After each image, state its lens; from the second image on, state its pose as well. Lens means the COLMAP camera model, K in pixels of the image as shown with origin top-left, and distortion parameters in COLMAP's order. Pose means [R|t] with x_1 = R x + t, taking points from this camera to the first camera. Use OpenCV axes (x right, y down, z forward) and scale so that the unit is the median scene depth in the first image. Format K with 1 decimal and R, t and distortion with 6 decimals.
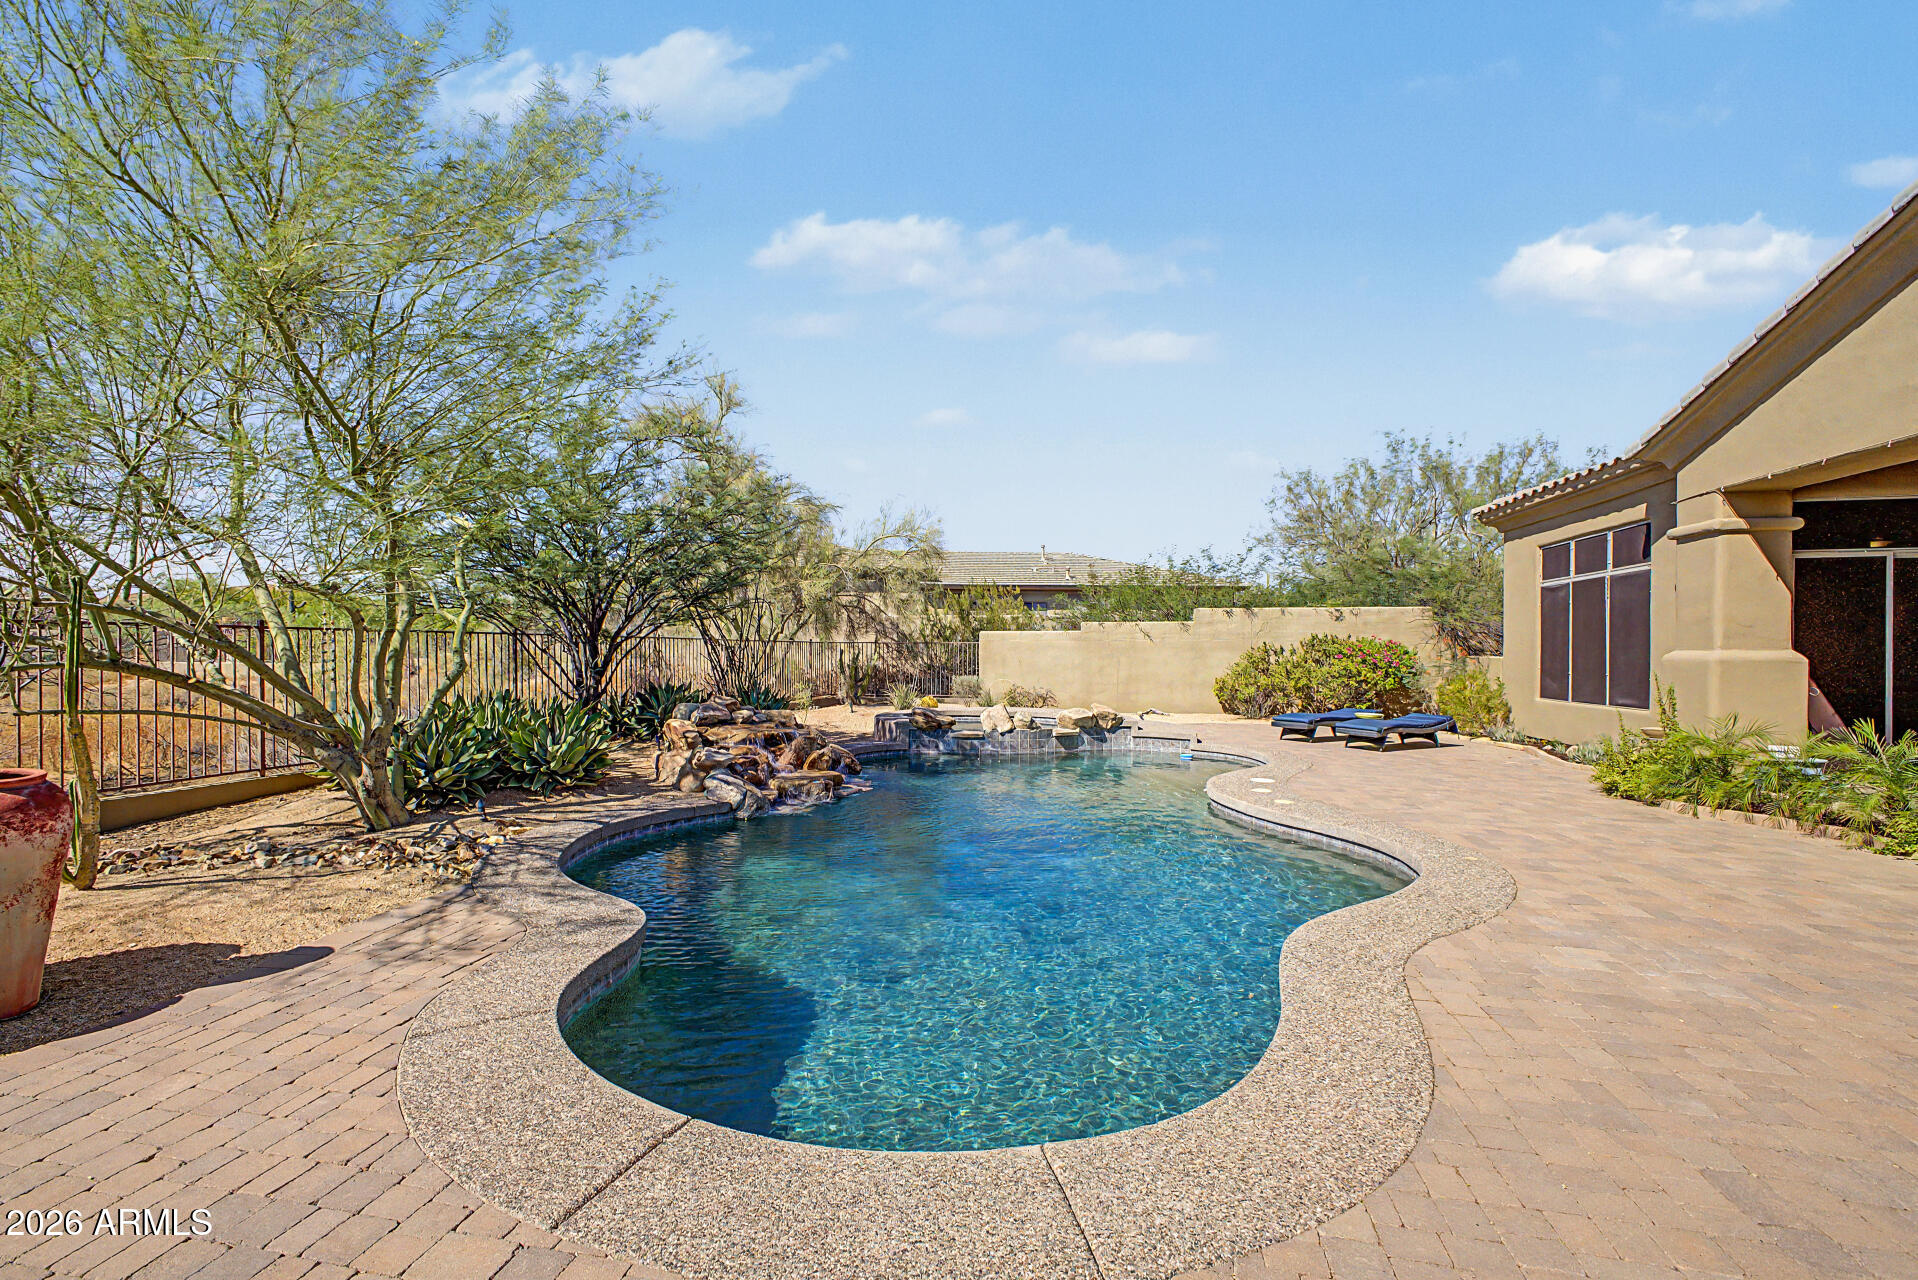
lens RADIAL K [[772.7, 0, 957.1], [0, 772.7, 666.5], [0, 0, 1]] dist [-0.001253, -0.000005]
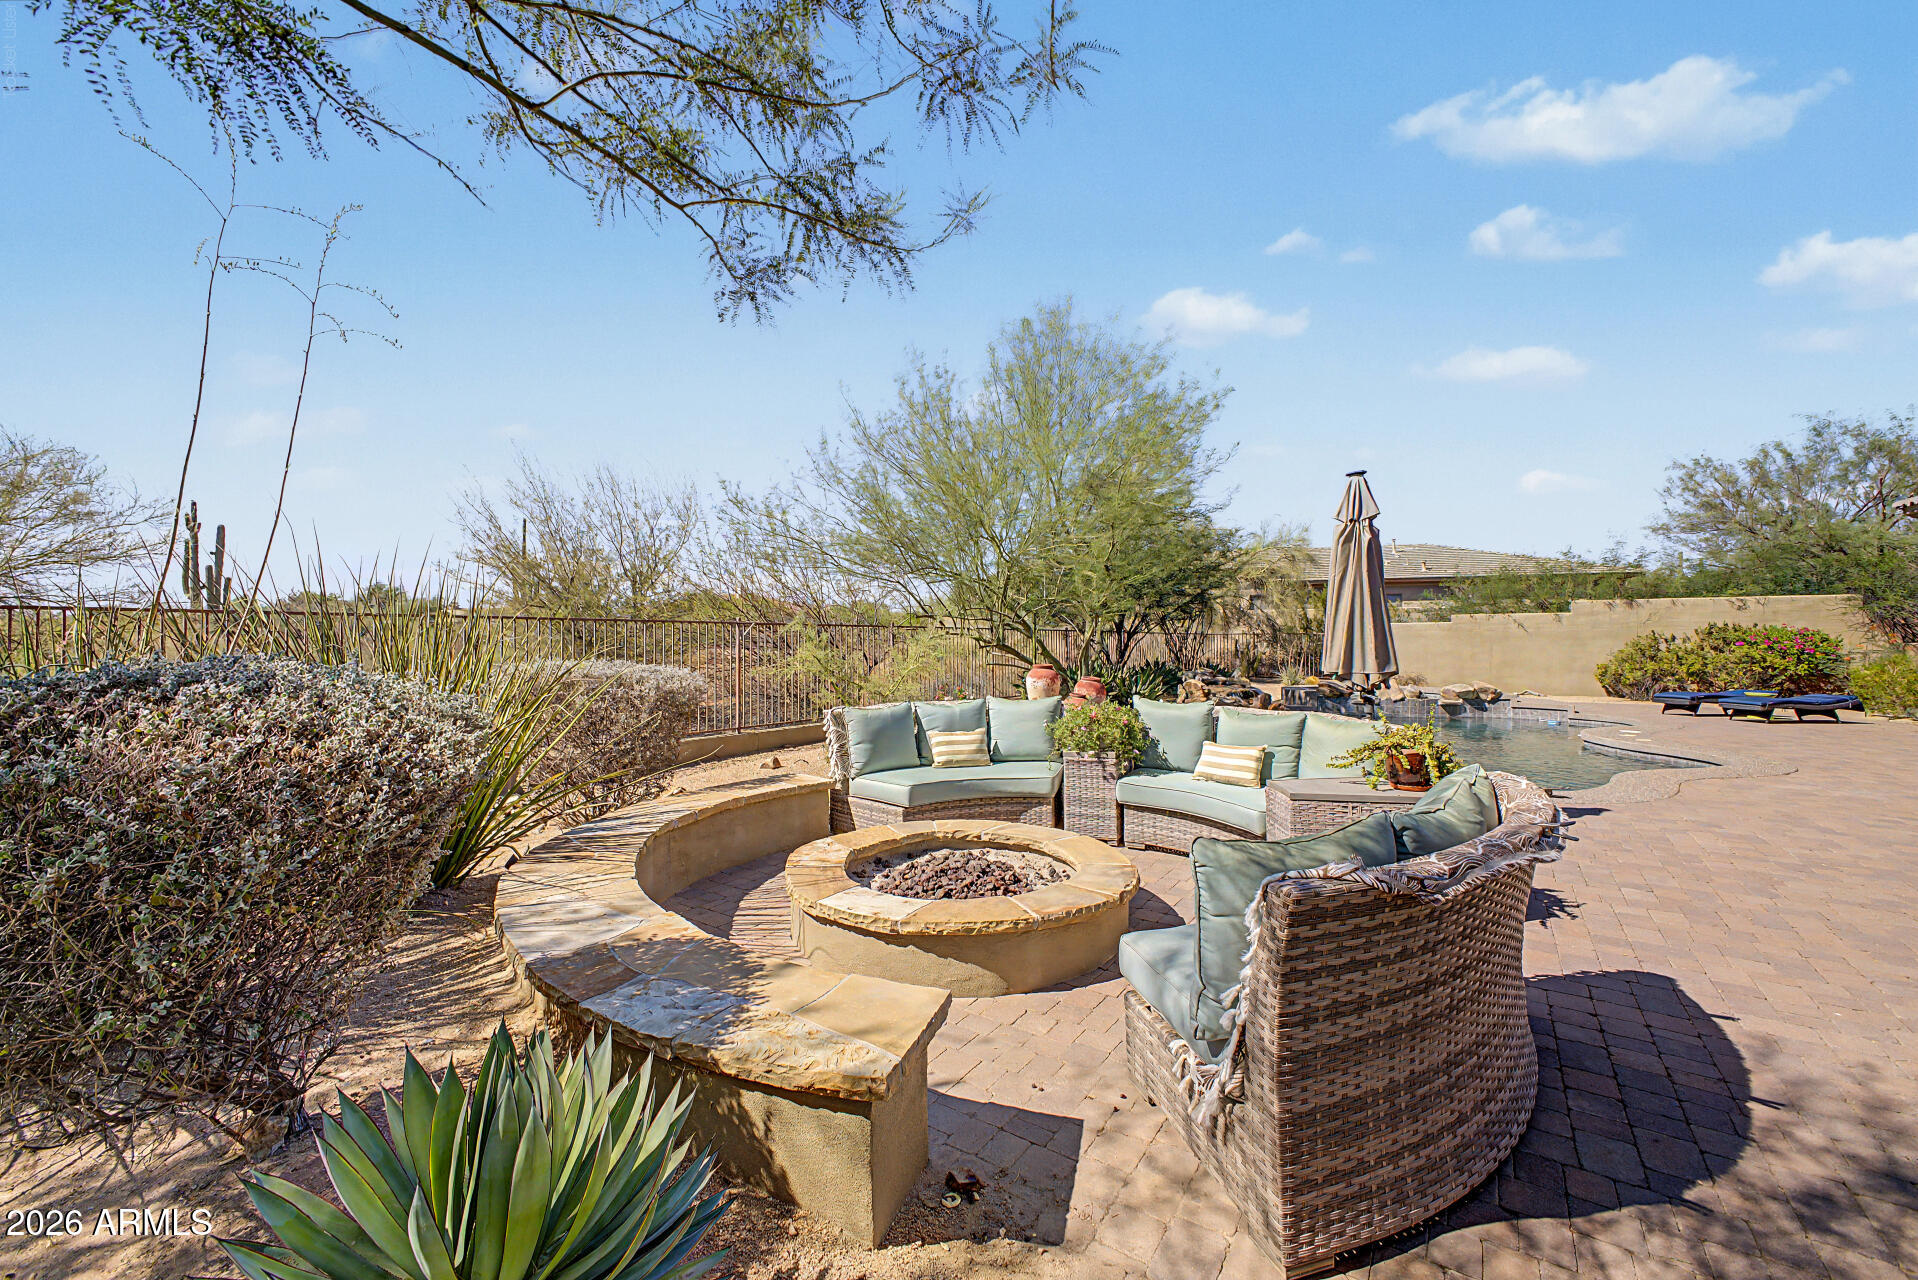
lens RADIAL K [[758.5, 0, 965.0], [0, 758.5, 629.6], [0, 0, 1]] dist [-0.001046, 0.000154]
pose [[0.927221, -0.009782, -0.374387, -0.097165], [-0.004462, 0.999299, -0.037161, 0.010626], [0.374489, 0.036127, 0.926527, -0.346012]]
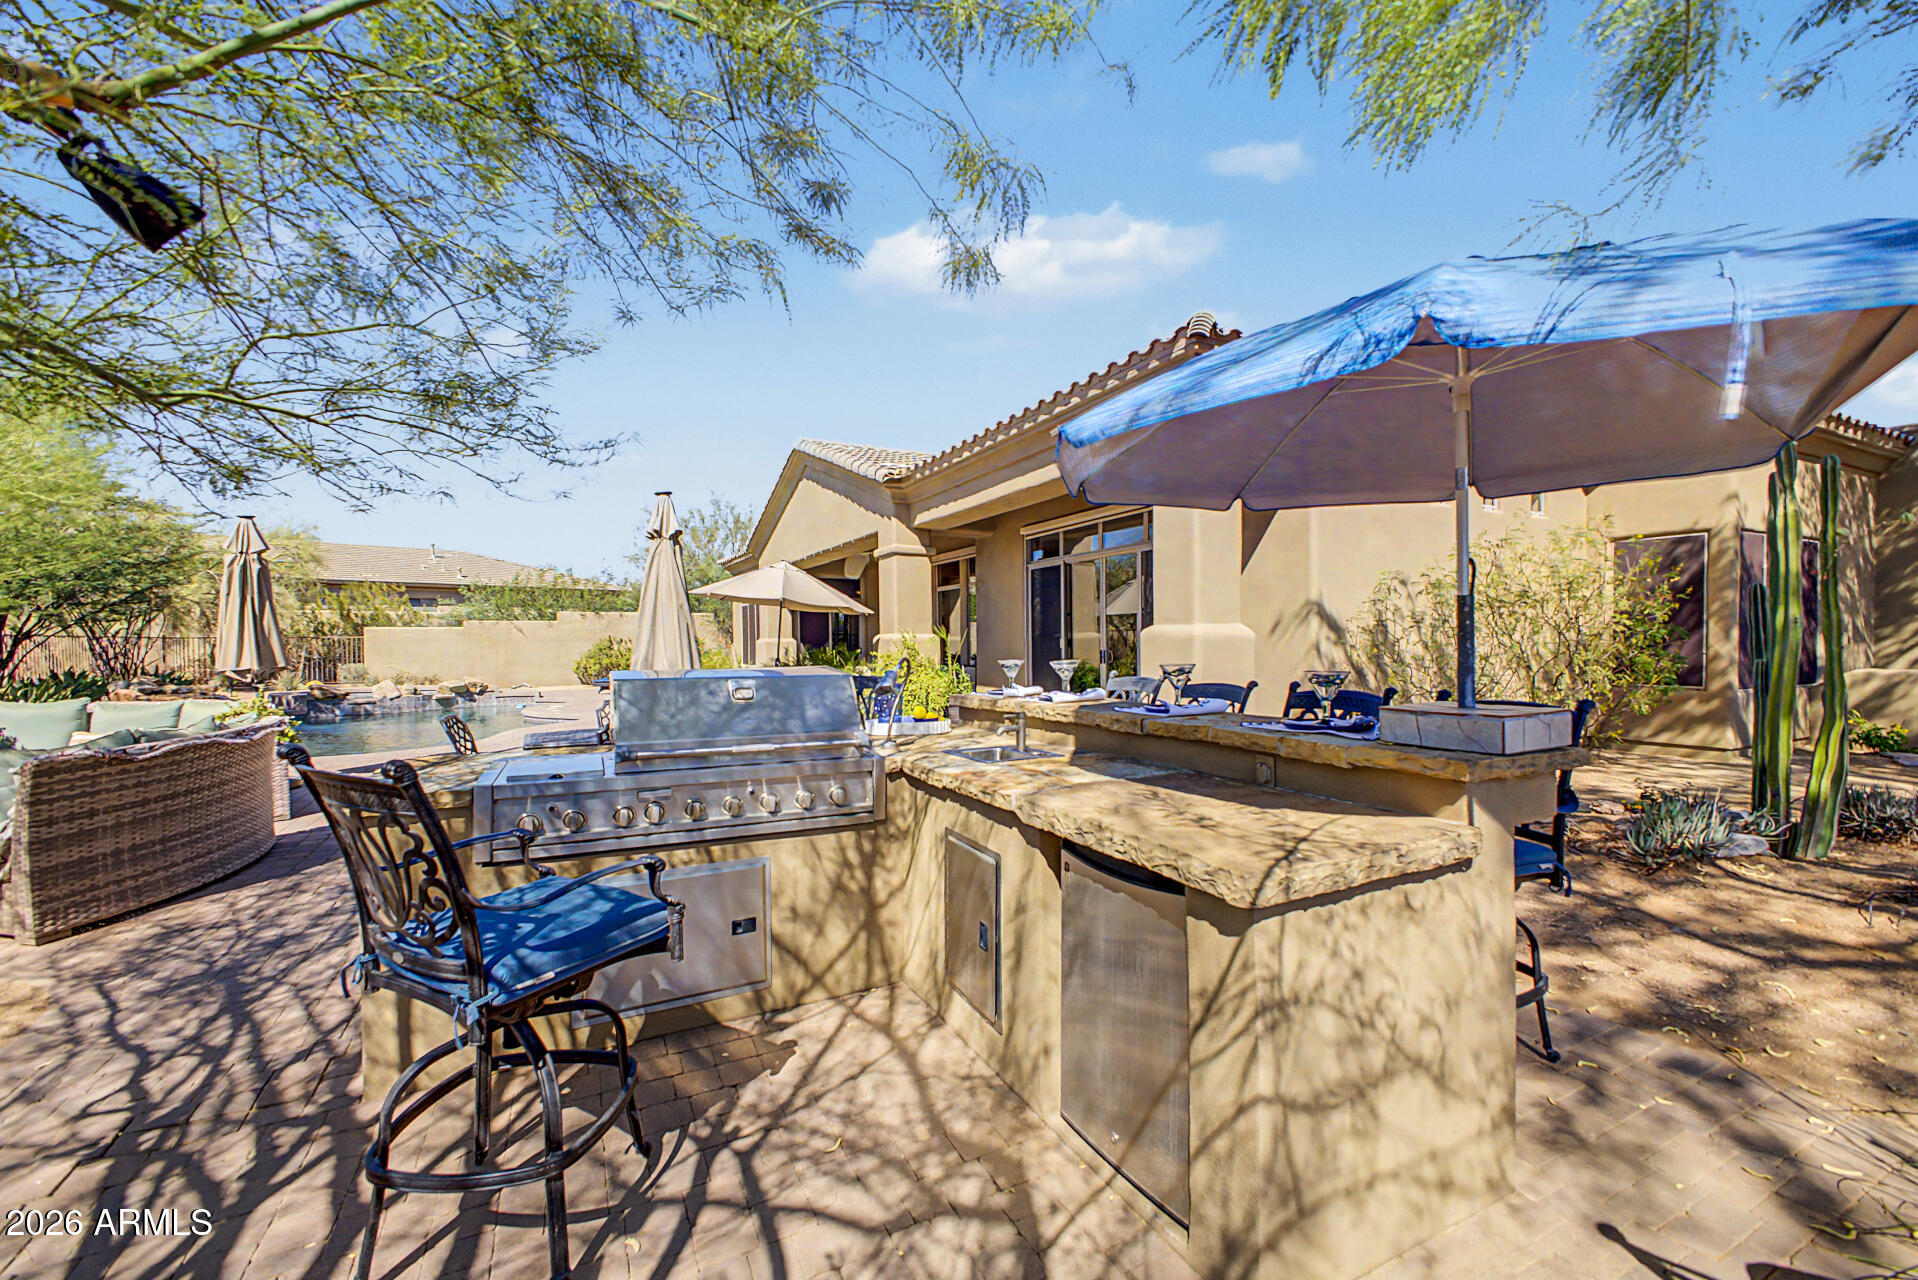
lens RADIAL K [[758.2, 0, 949.3], [0, 758.2, 645.6], [0, 0, 1]] dist [-0.000017, 0.000299]
pose [[0.764365, -0.014351, 0.644624, -0.040631], [0.024929, 0.999663, -0.007304, 0.015723], [-0.644301, 0.021653, 0.764465, -0.548234]]
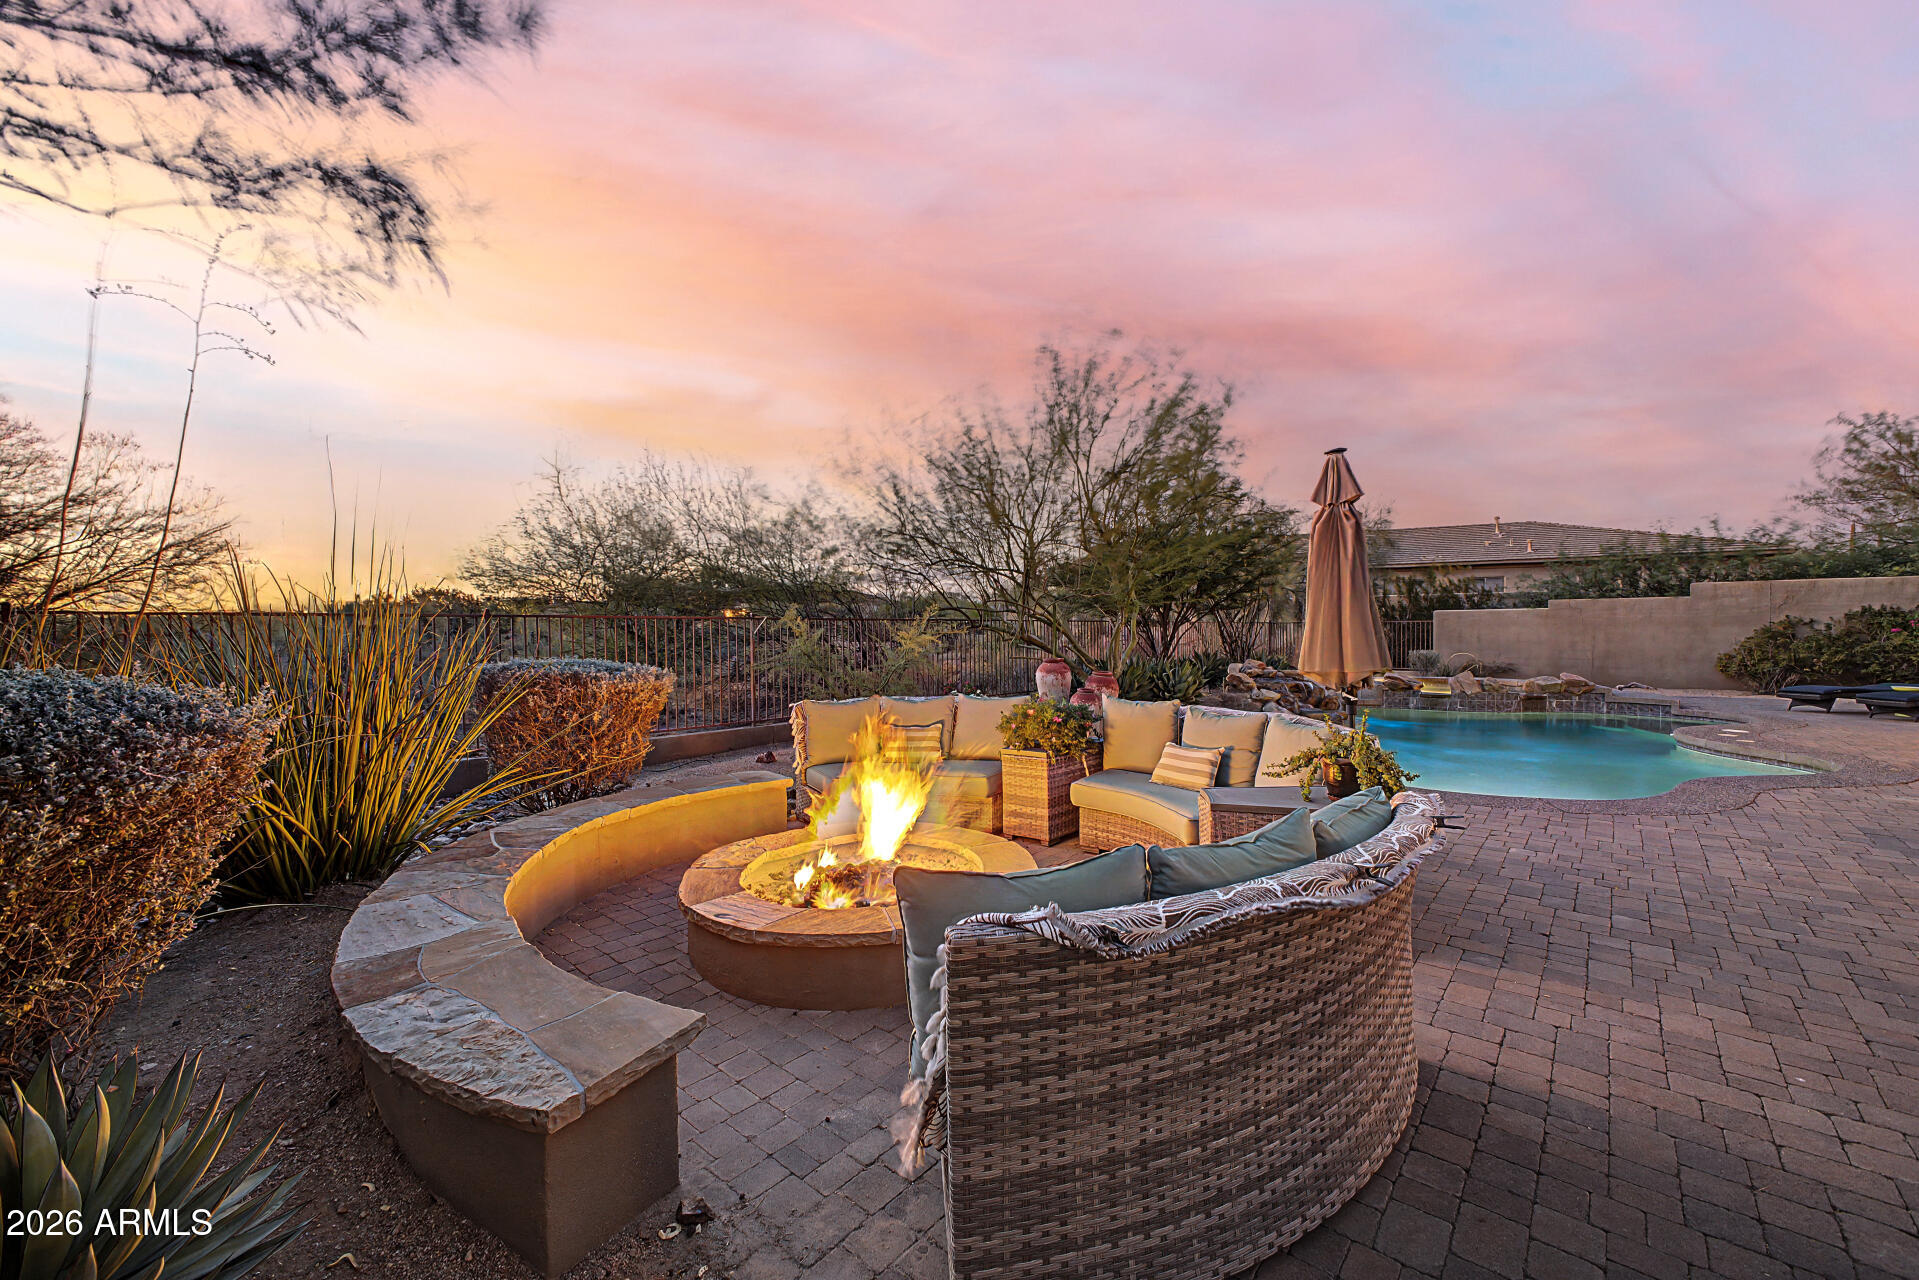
lens RADIAL K [[758.6, 0, 949.7], [0, 758.6, 645.6], [0, 0, 1]] dist [-0.000017, 0.000299]
pose [[0.875542, -0.001513, -0.483140, -0.057116], [0.000110, 0.999996, -0.002932, 0.007850], [0.483142, 0.002514, 0.875538, -0.316695]]
